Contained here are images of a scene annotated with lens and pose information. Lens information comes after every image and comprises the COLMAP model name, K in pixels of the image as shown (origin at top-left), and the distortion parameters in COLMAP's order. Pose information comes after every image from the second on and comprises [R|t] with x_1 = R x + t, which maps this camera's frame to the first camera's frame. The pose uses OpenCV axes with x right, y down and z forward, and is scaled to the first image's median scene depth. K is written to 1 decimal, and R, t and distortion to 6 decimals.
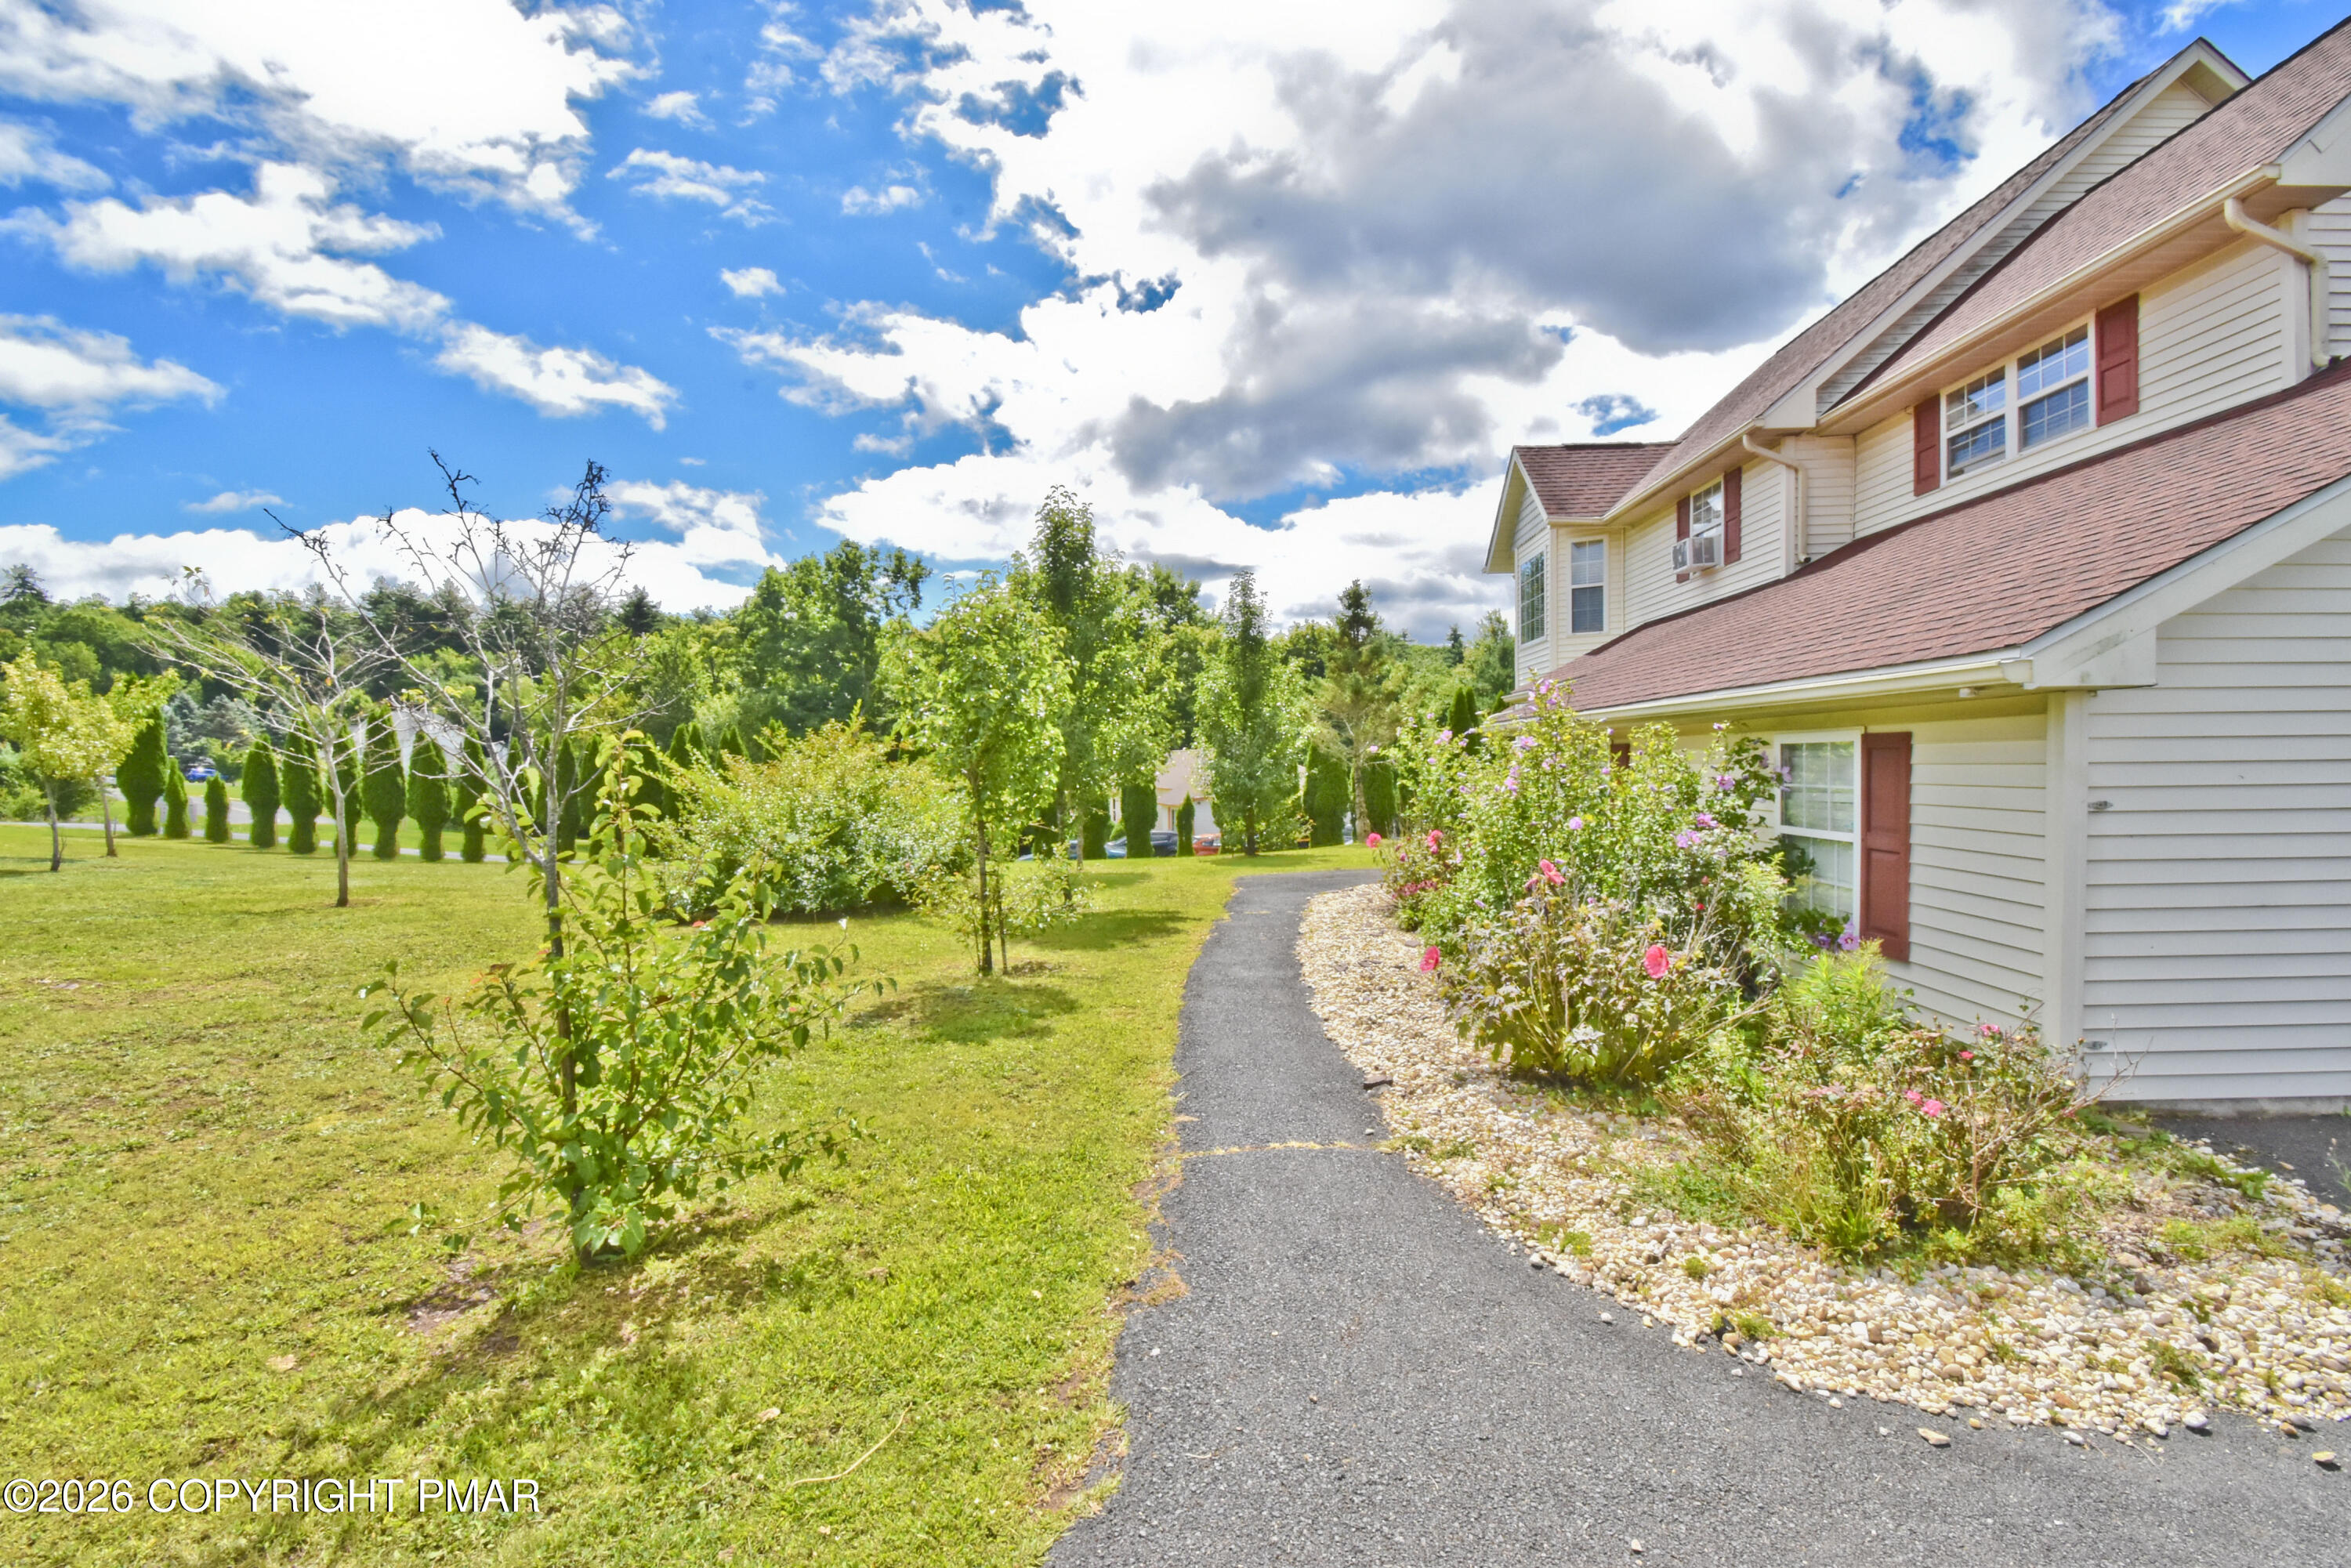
lens RADIAL K [[1097.0, 0, 1189.6], [0, 1097.0, 779.8], [0, 0, 1]] dist [0.066418, -0.061037]
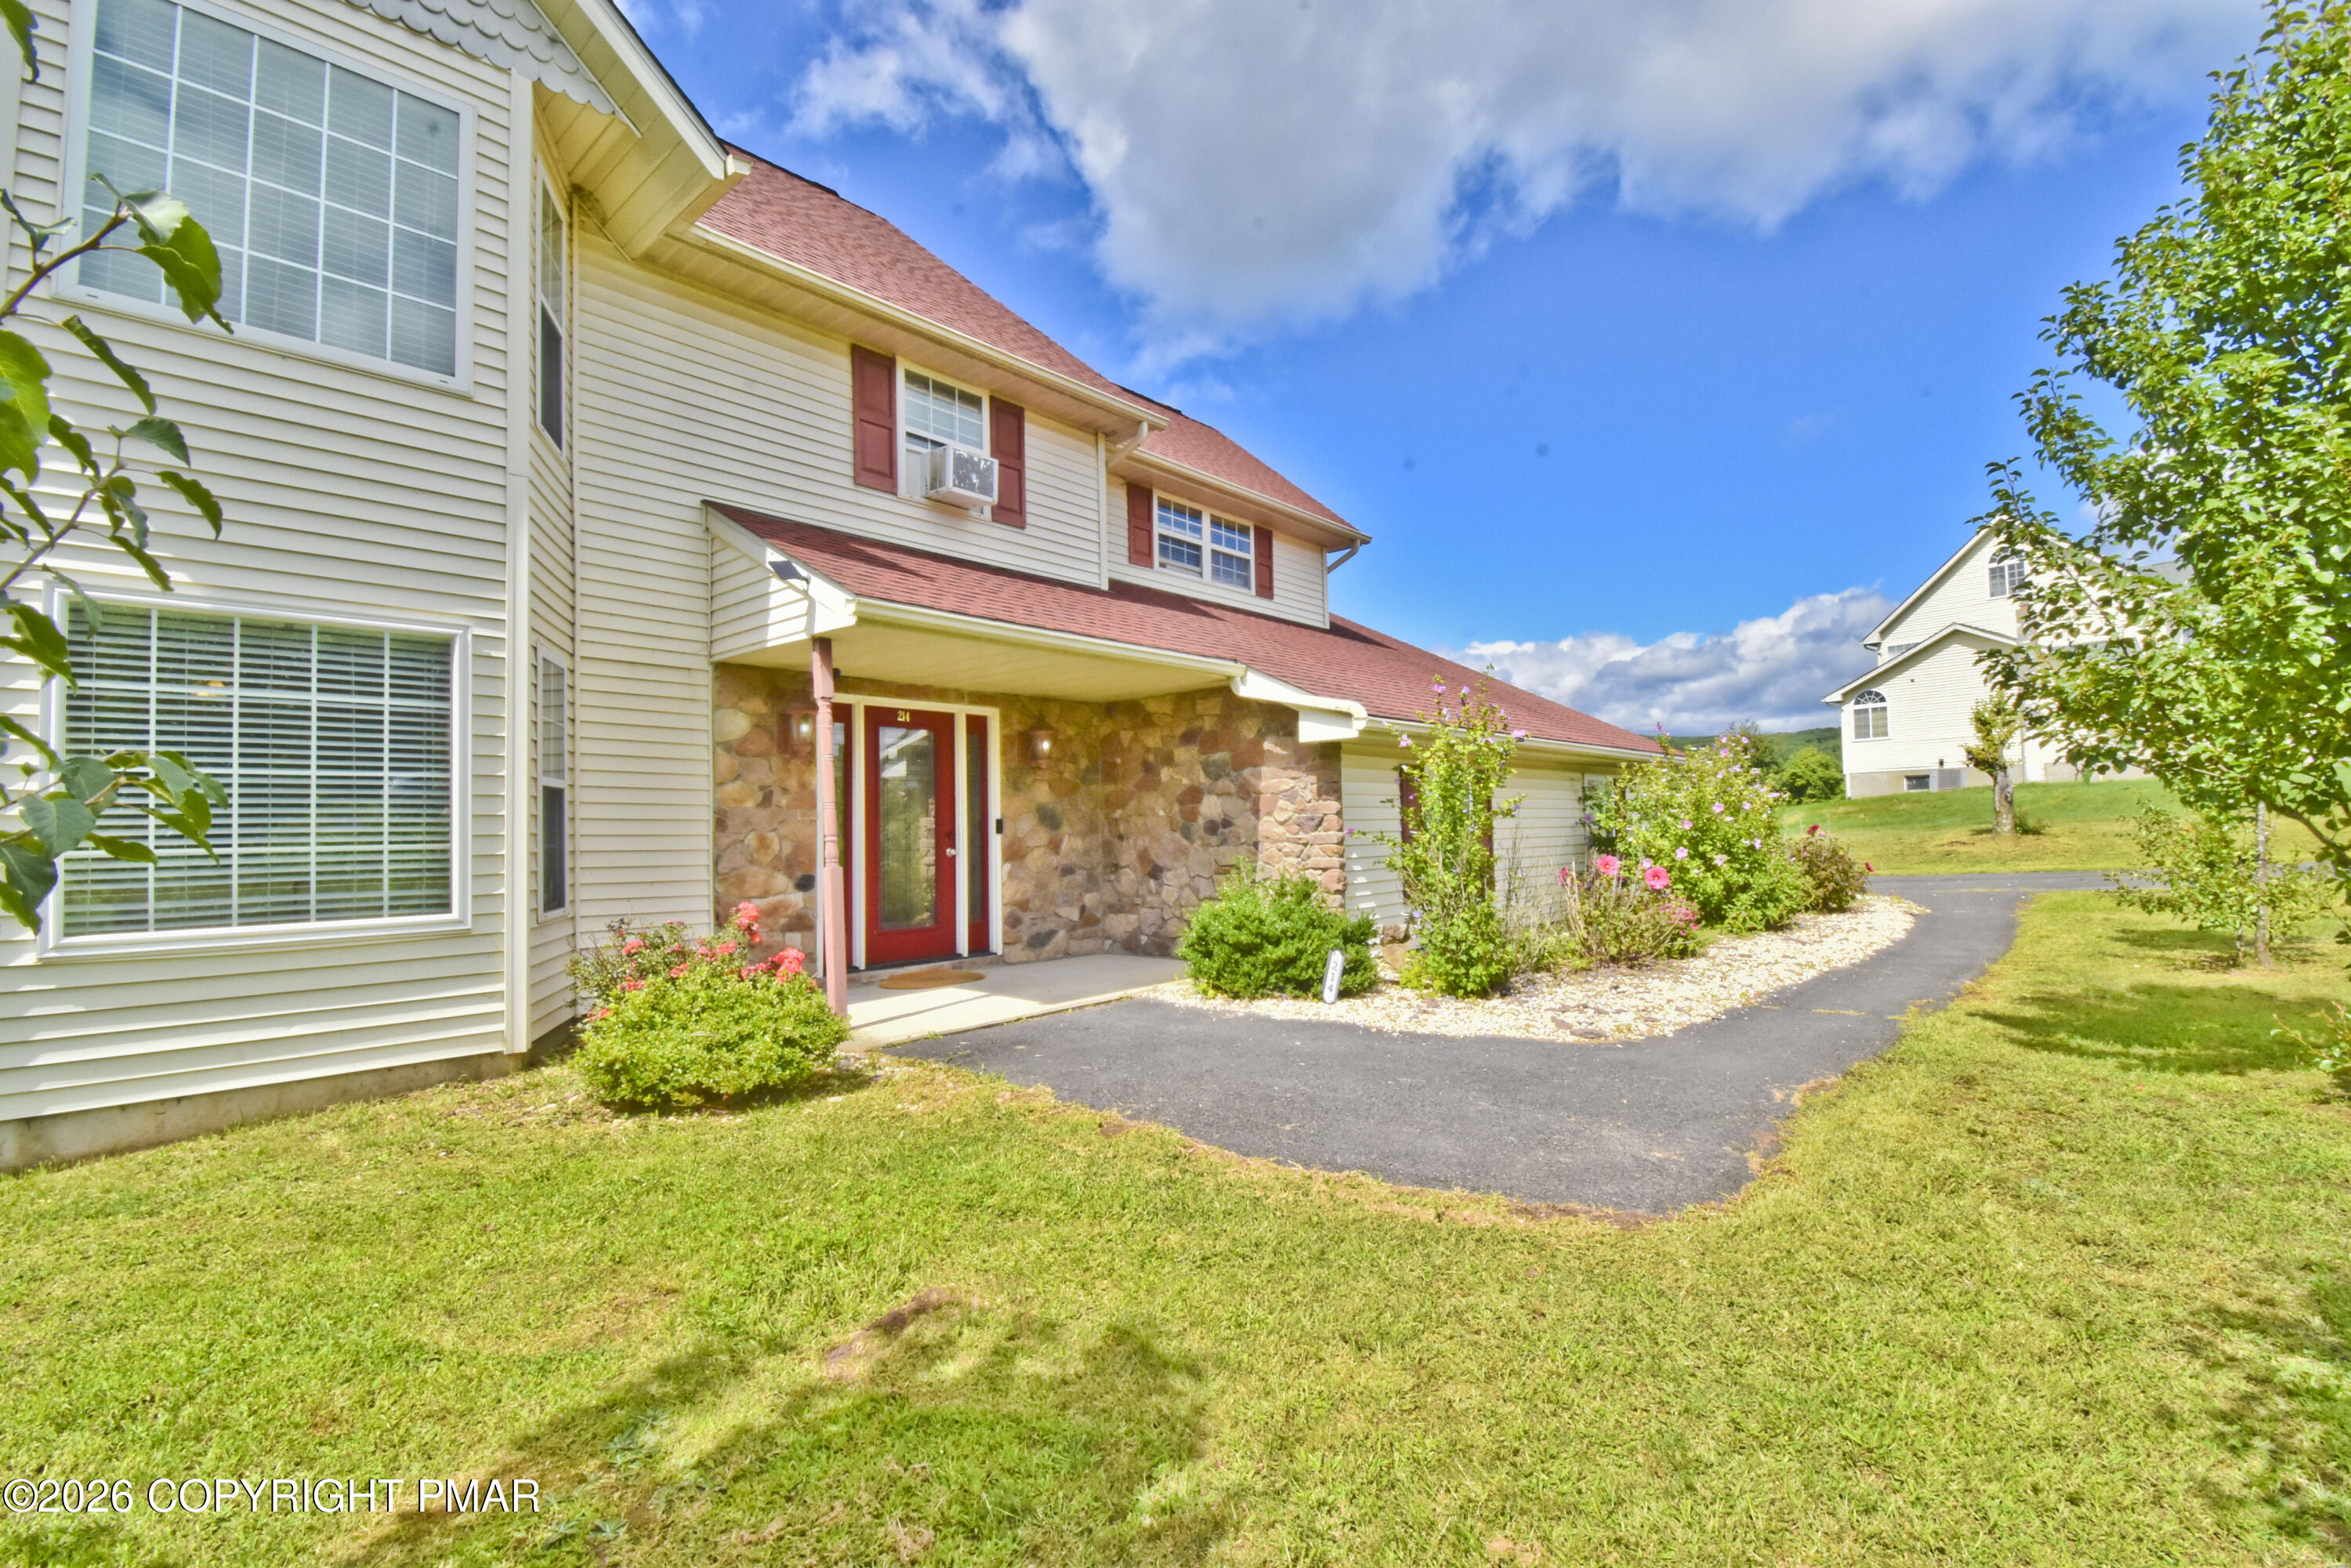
lens RADIAL K [[1097.0, 0, 1189.6], [0, 1097.0, 779.8], [0, 0, 1]] dist [0.066418, -0.061037]
pose [[-0.781552, 0.026947, 0.623257, -0.113166], [0.019908, 0.999635, -0.018256, -0.009510], [-0.623522, -0.001861, -0.781804, 2.090807]]
